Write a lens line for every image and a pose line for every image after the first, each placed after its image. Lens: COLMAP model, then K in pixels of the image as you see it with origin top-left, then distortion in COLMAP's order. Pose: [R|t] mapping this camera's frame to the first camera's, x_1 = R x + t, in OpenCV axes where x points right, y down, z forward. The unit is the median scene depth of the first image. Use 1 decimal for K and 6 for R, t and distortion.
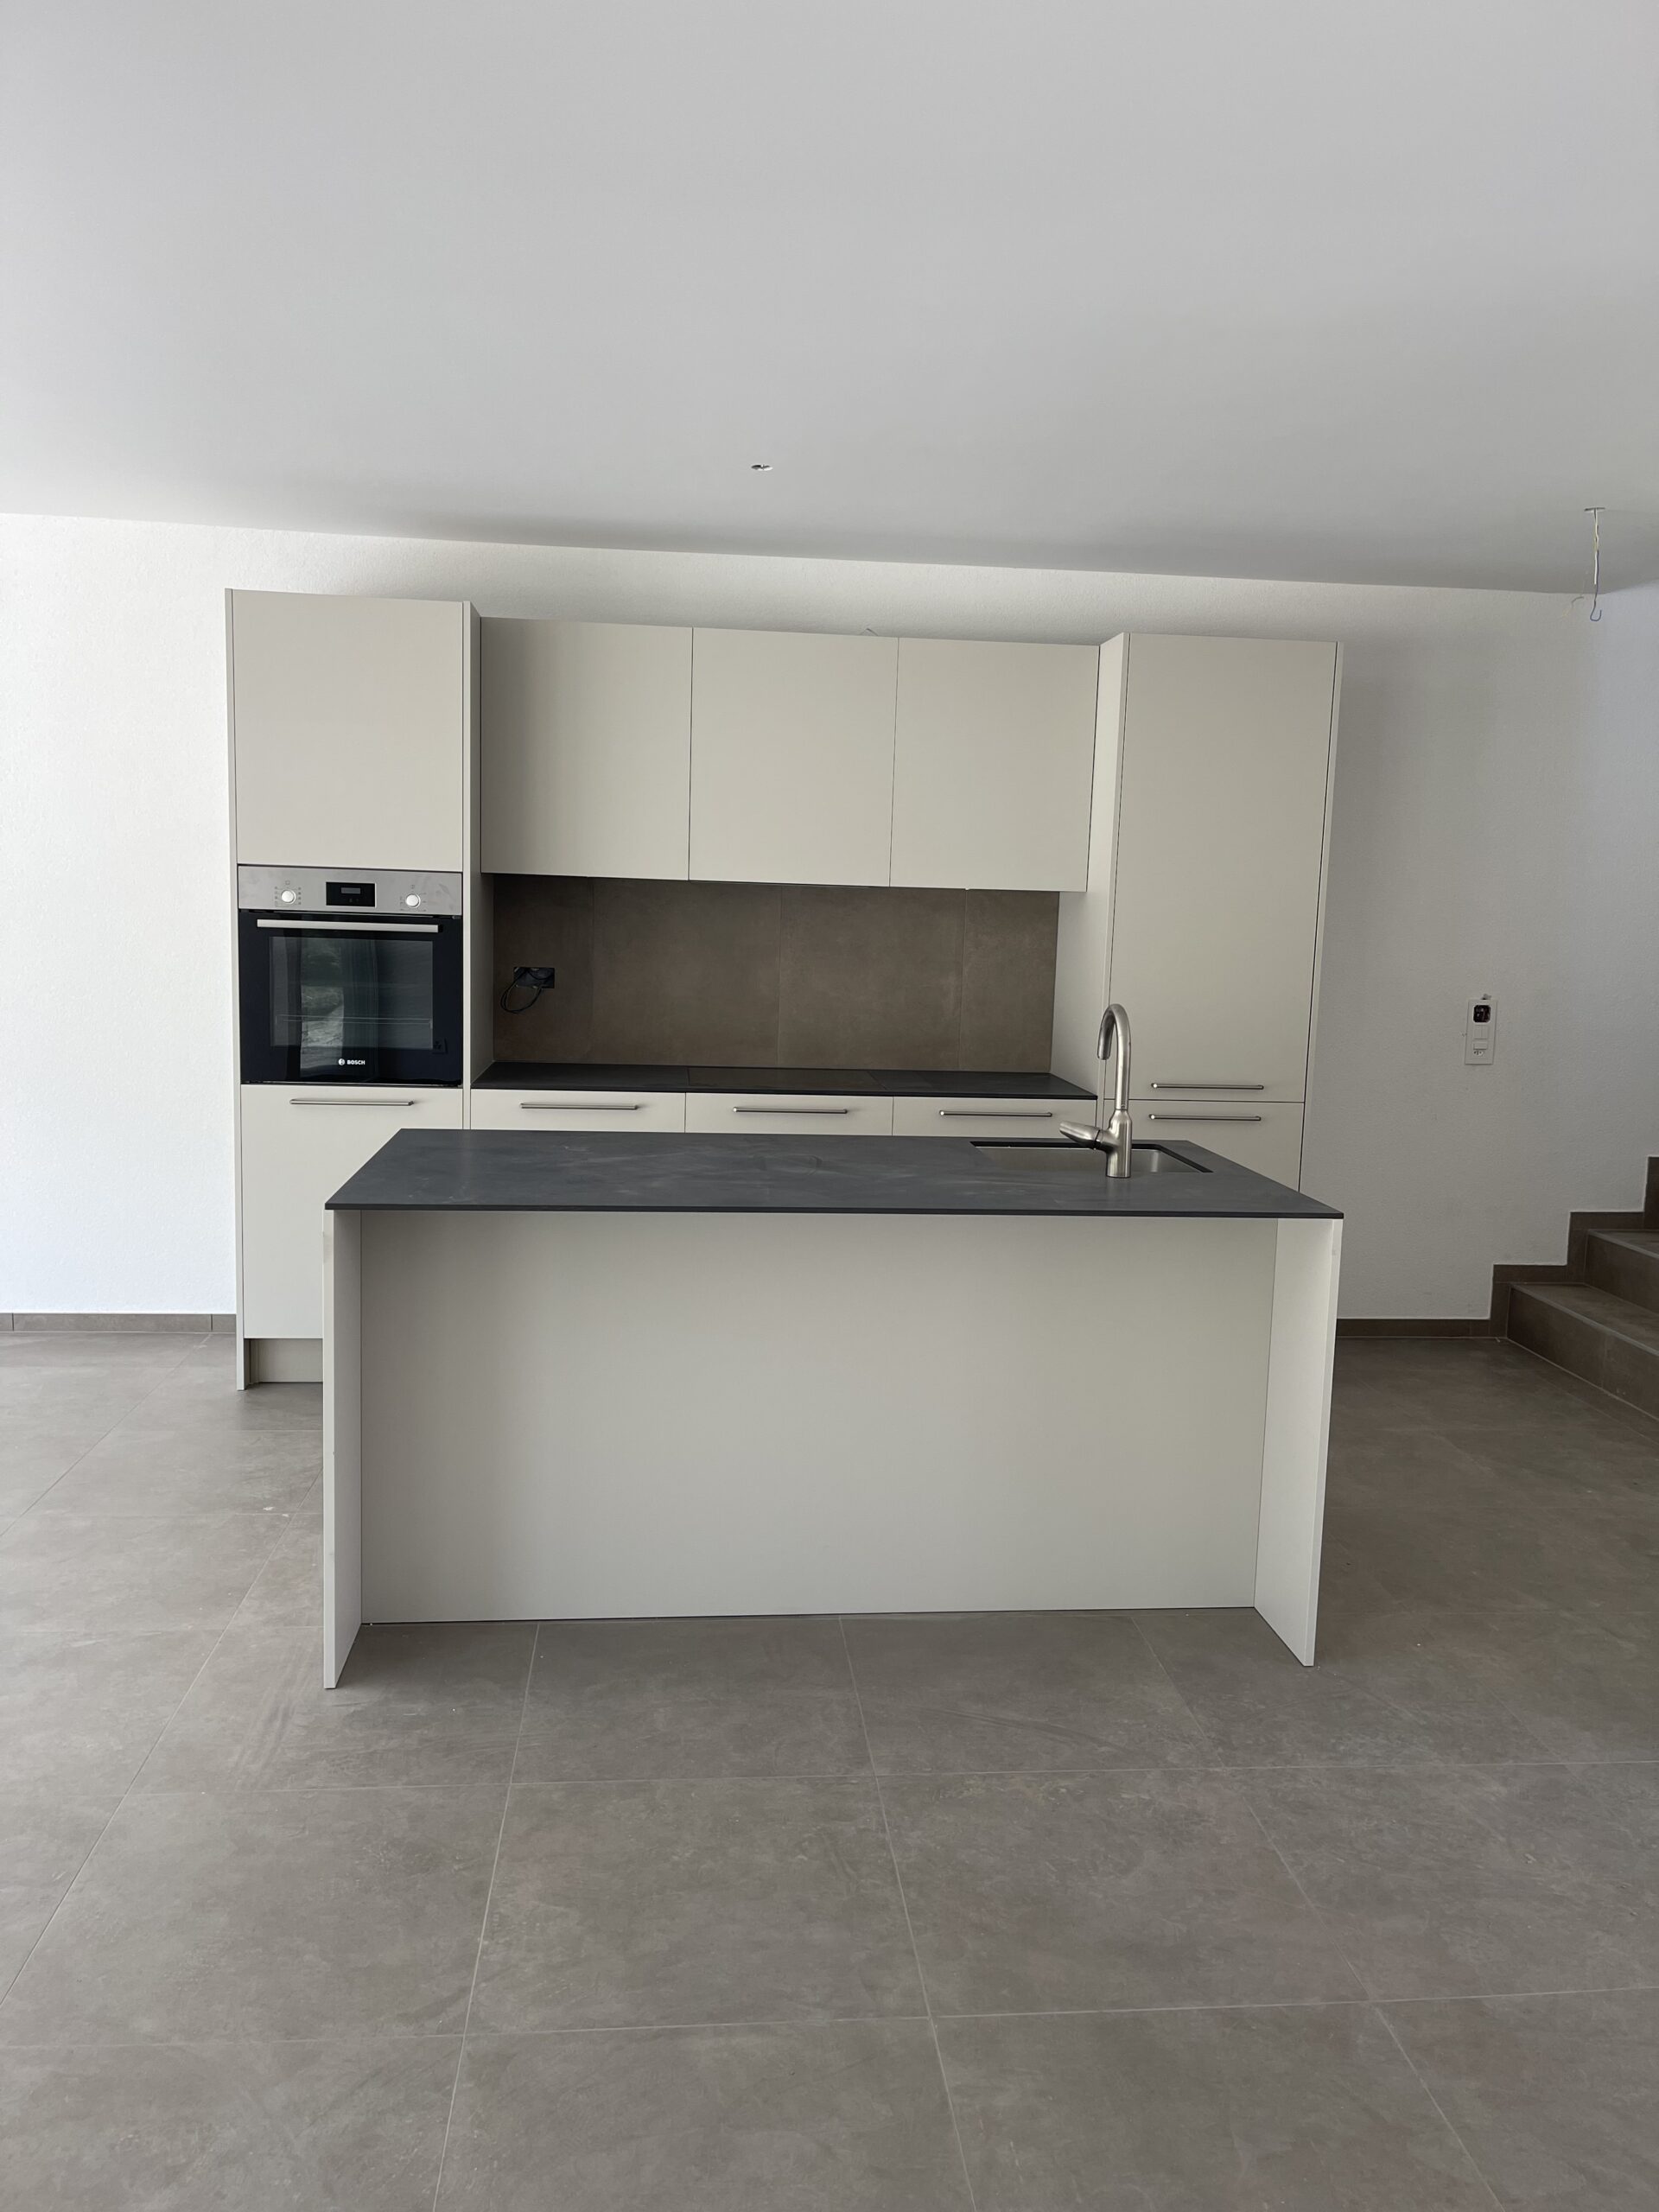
lens RADIAL K [[1680.5, 0, 829.5], [0, 1680.5, 1106.0], [0, 0, 1]] dist [0.058029, -0.076454]
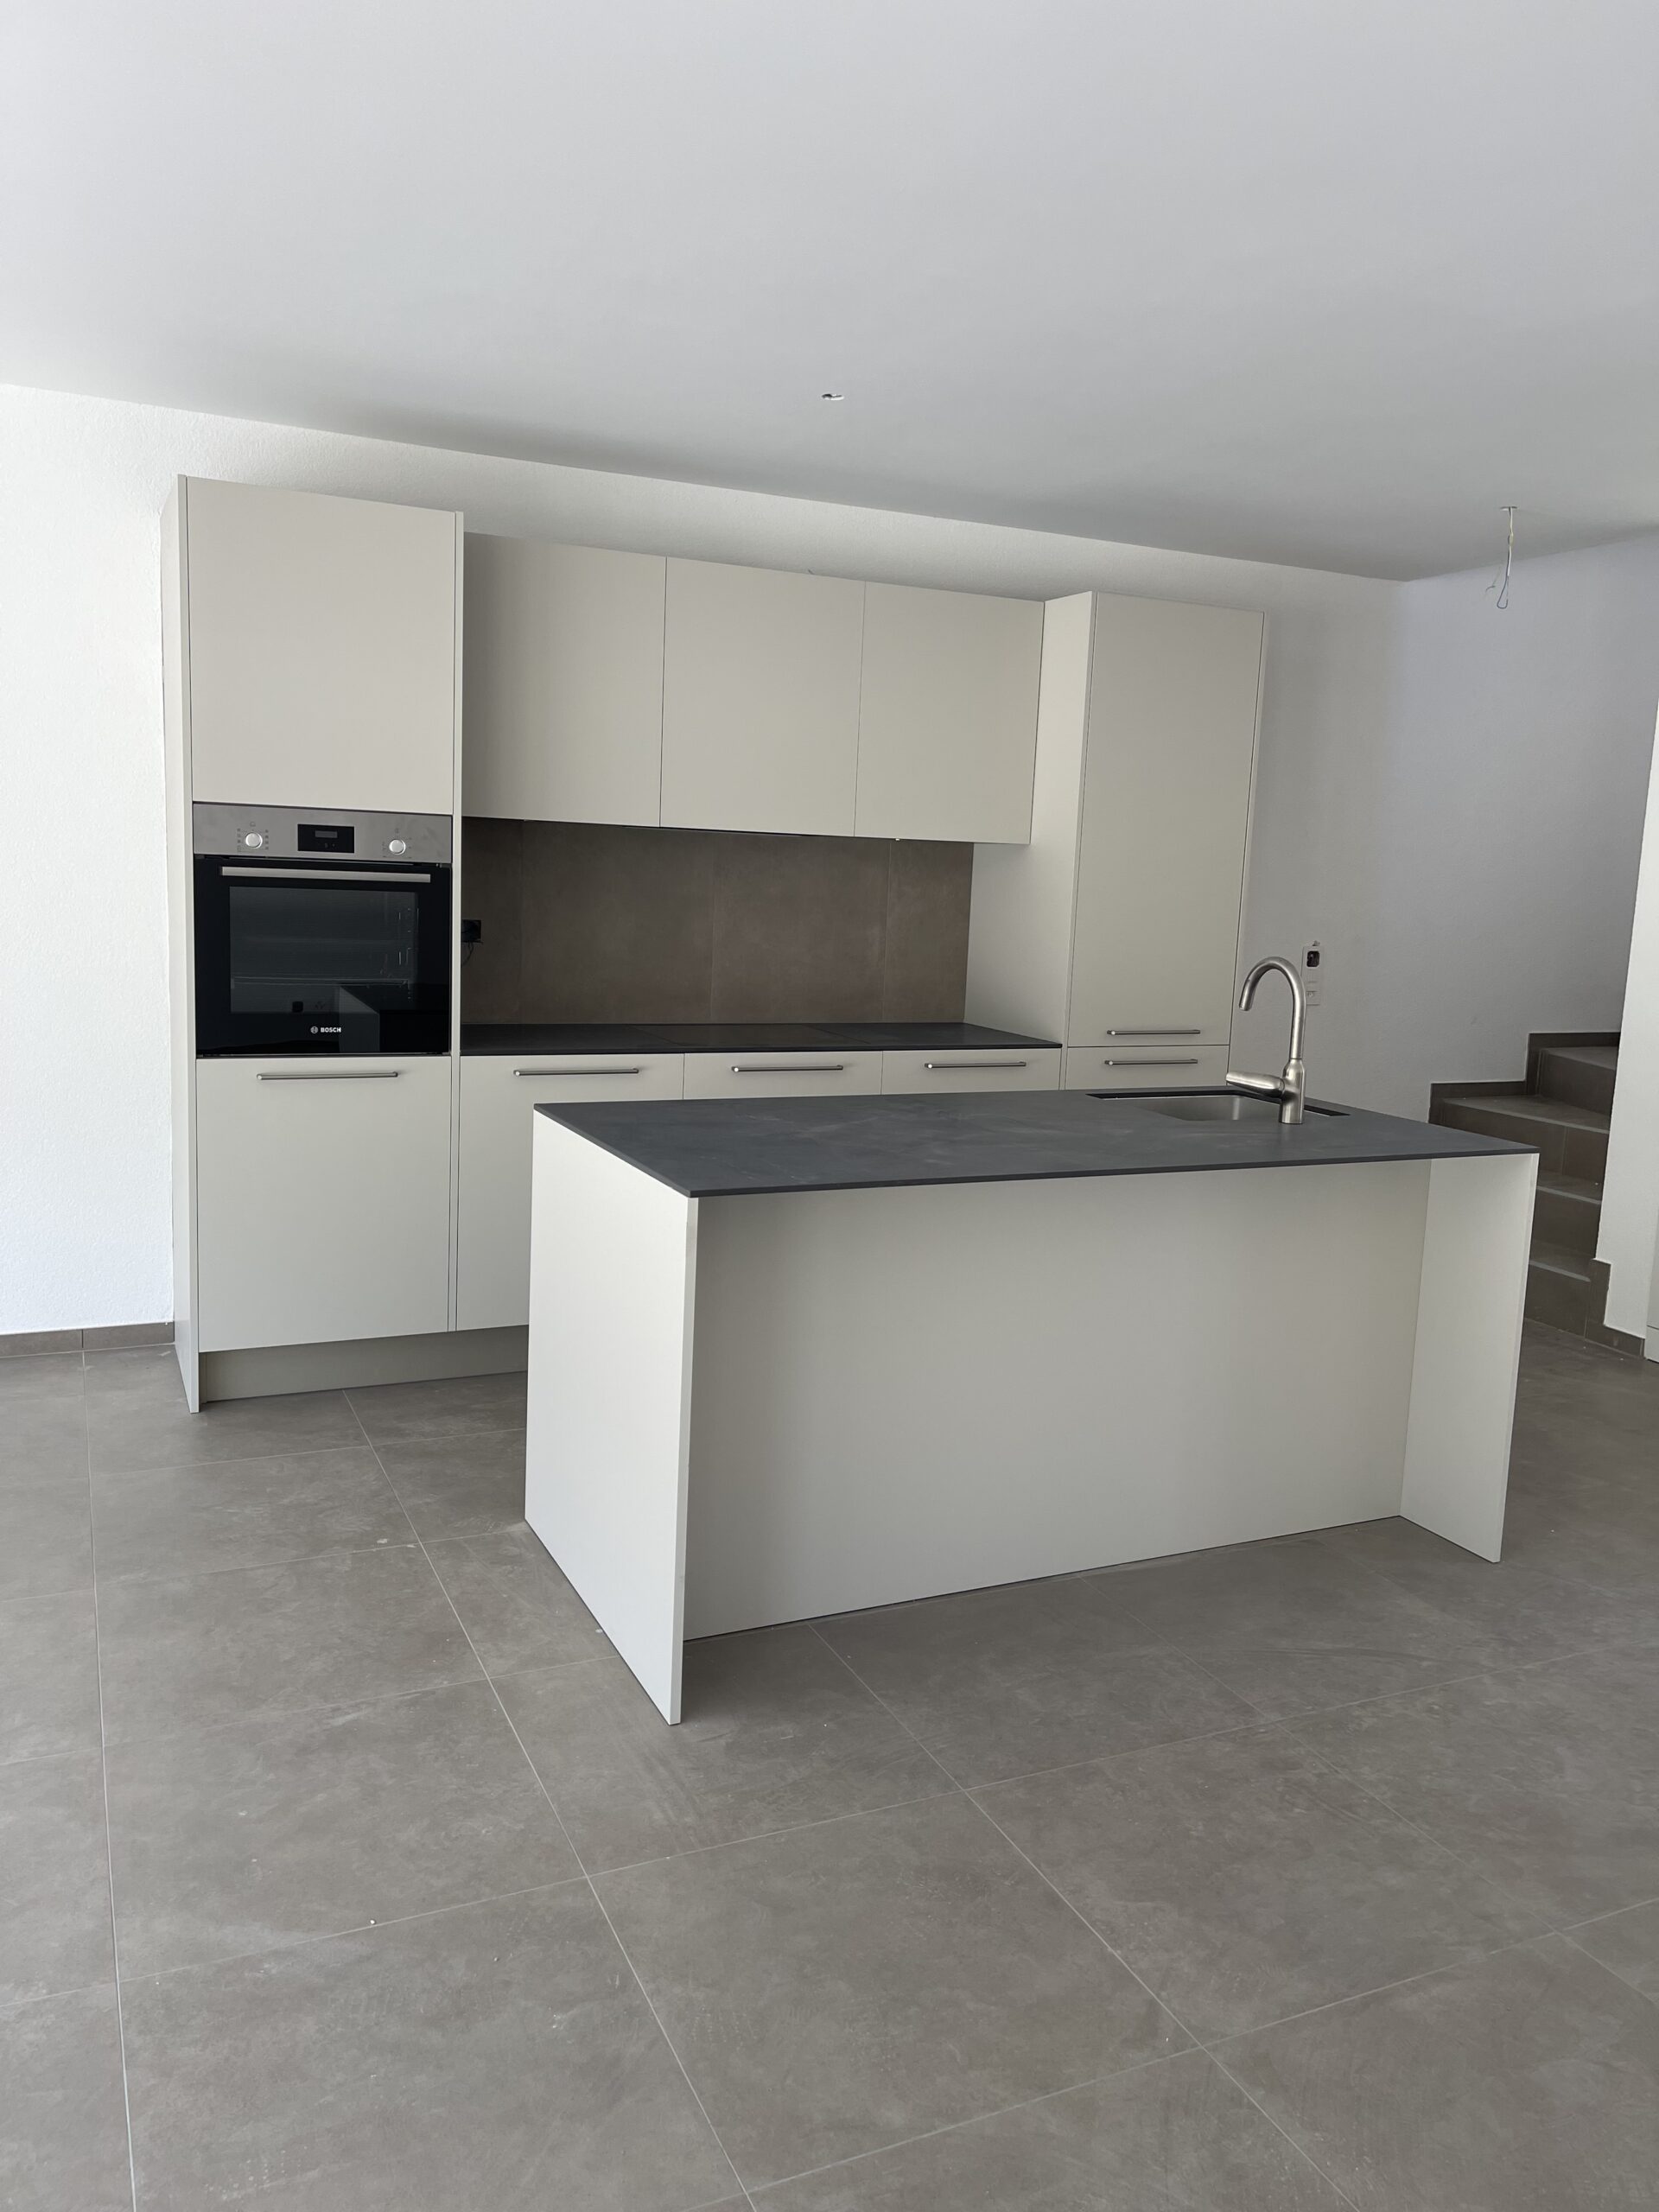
lens RADIAL K [[1679.3, 0, 840.1], [0, 1679.3, 1093.7], [0, 0, 1]] dist [0.069911, -0.101660]
pose [[0.942529, -0.037676, 0.331994, -0.328526], [0.028866, 0.999089, 0.031432, -0.012814], [-0.332876, -0.020042, 0.942758, 0.080558]]
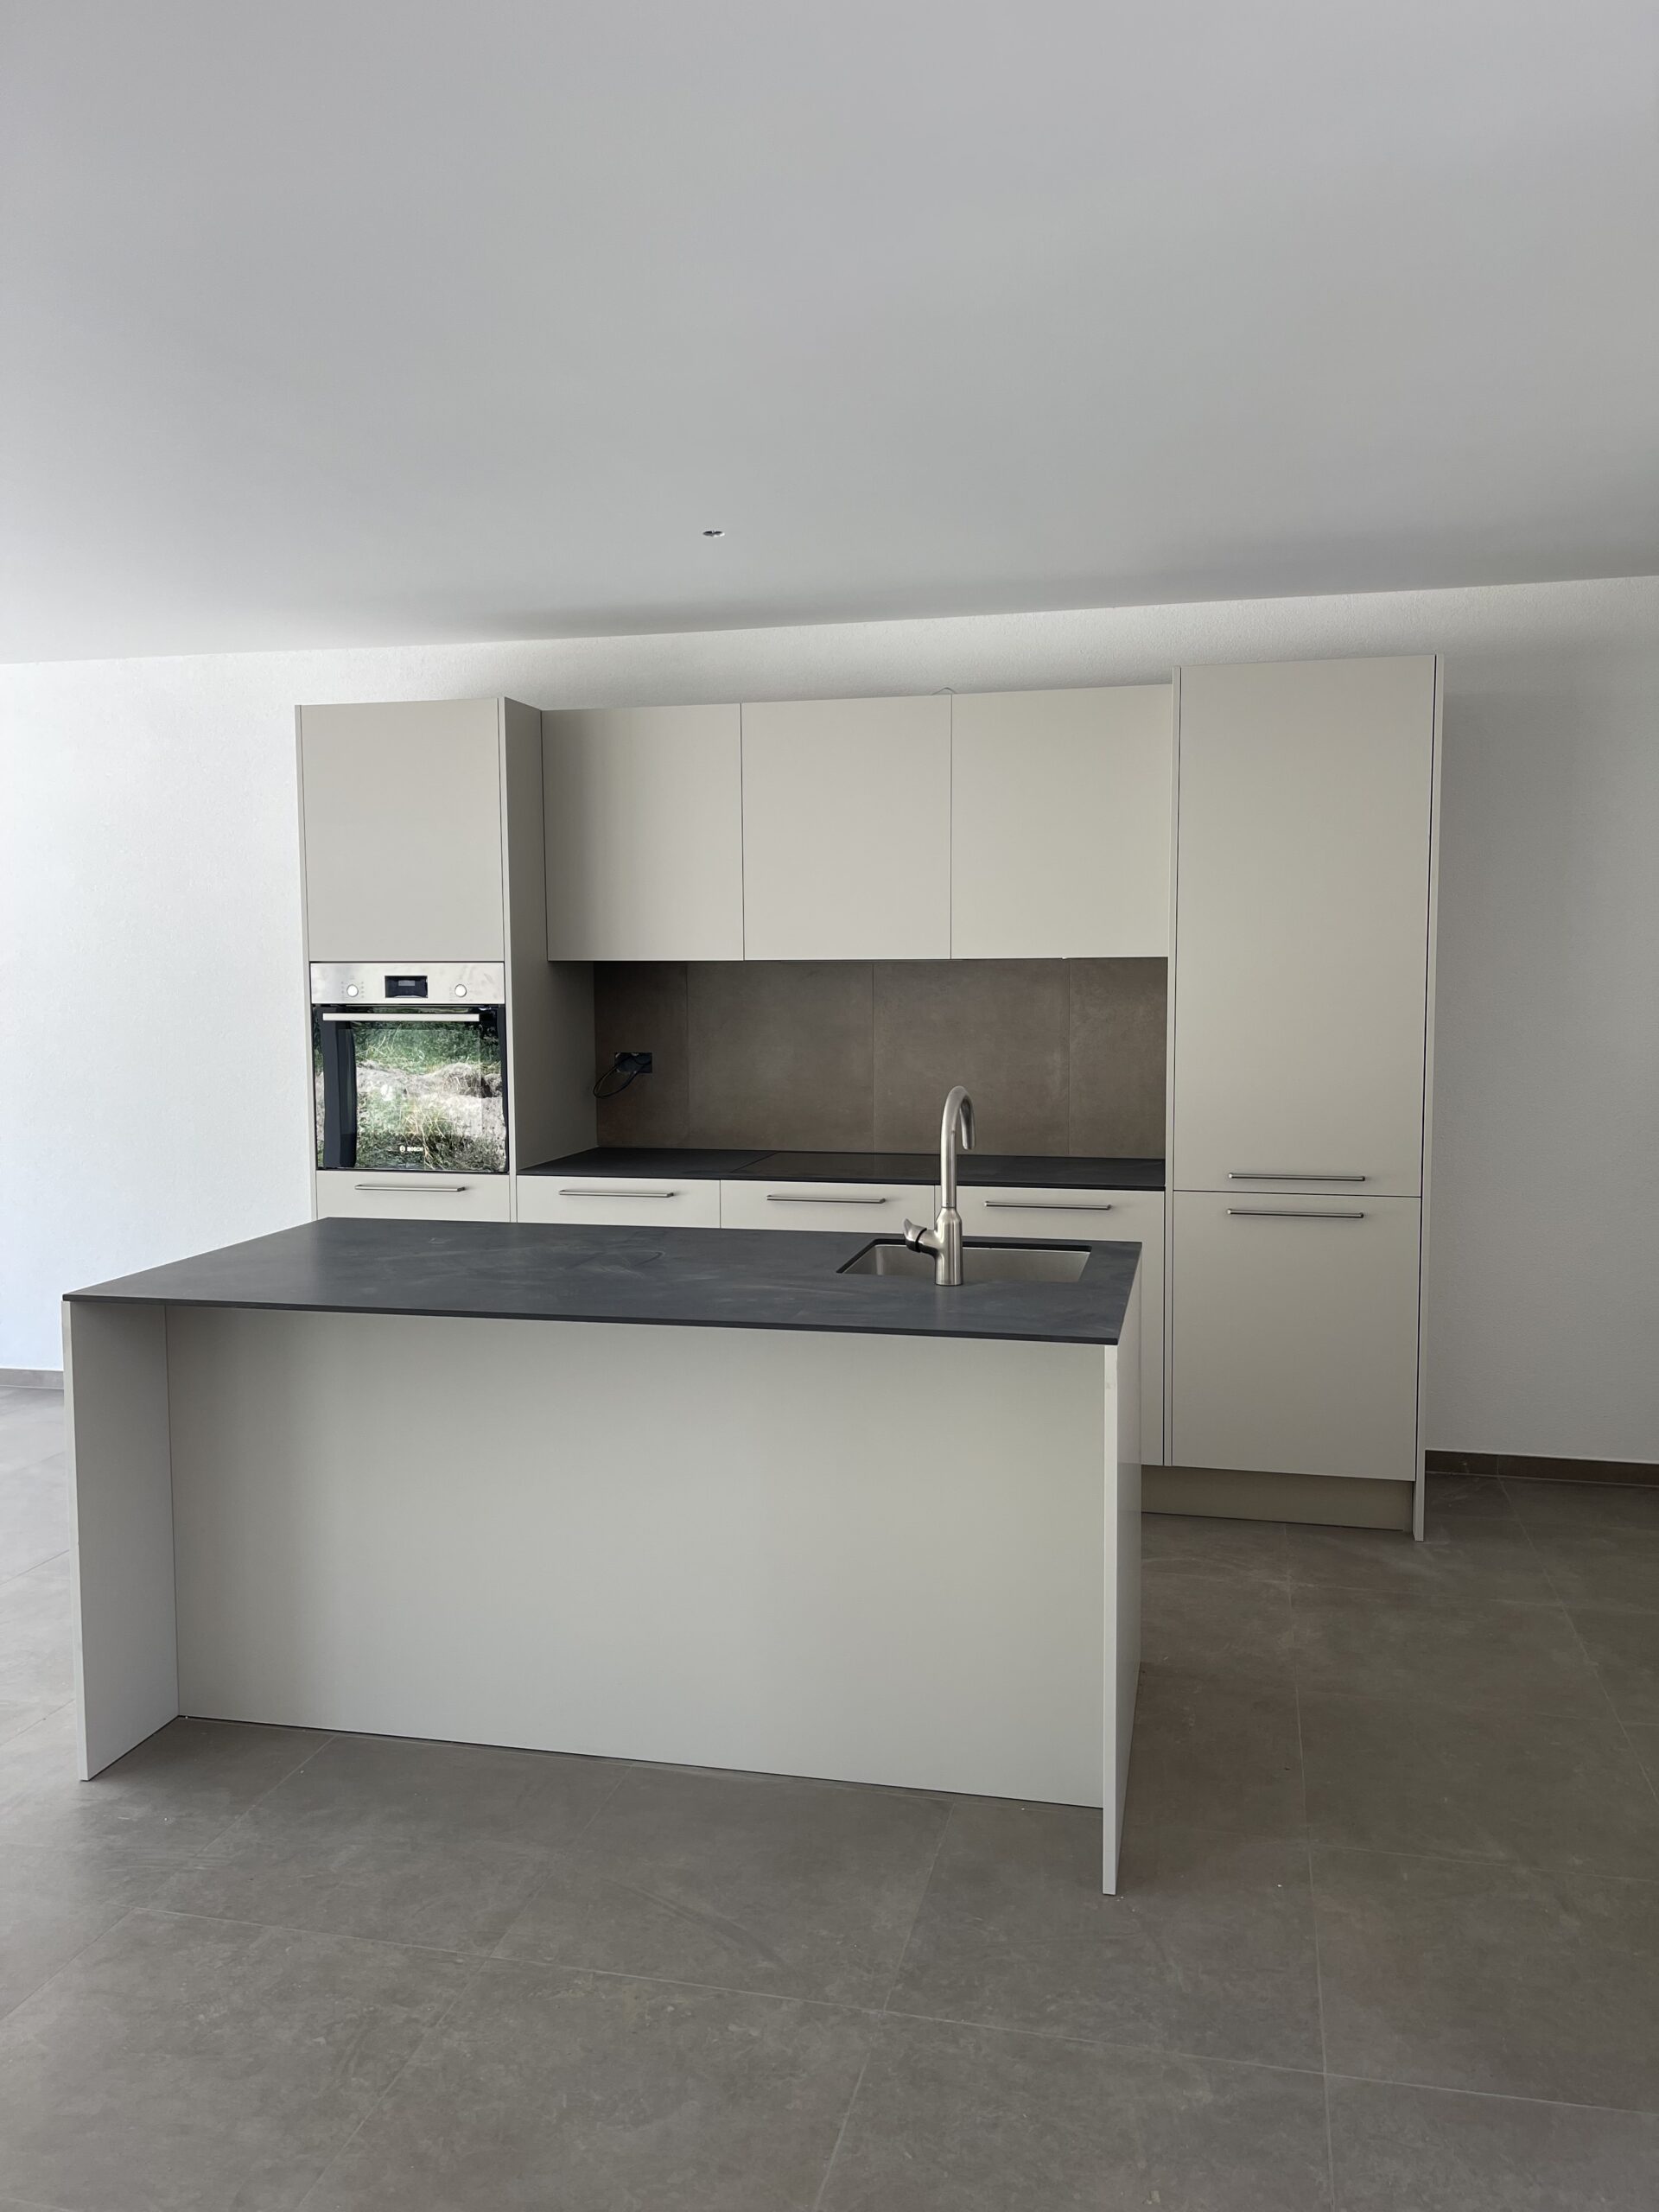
lens RADIAL K [[1679.3, 0, 840.1], [0, 1679.3, 1093.7], [0, 0, 1]] dist [0.069911, -0.101660]
pose [[0.945757, -0.010716, -0.324698, 0.301342], [-0.006378, 0.998651, -0.051535, -0.008503], [0.324812, 0.050810, 0.944413, 0.115885]]
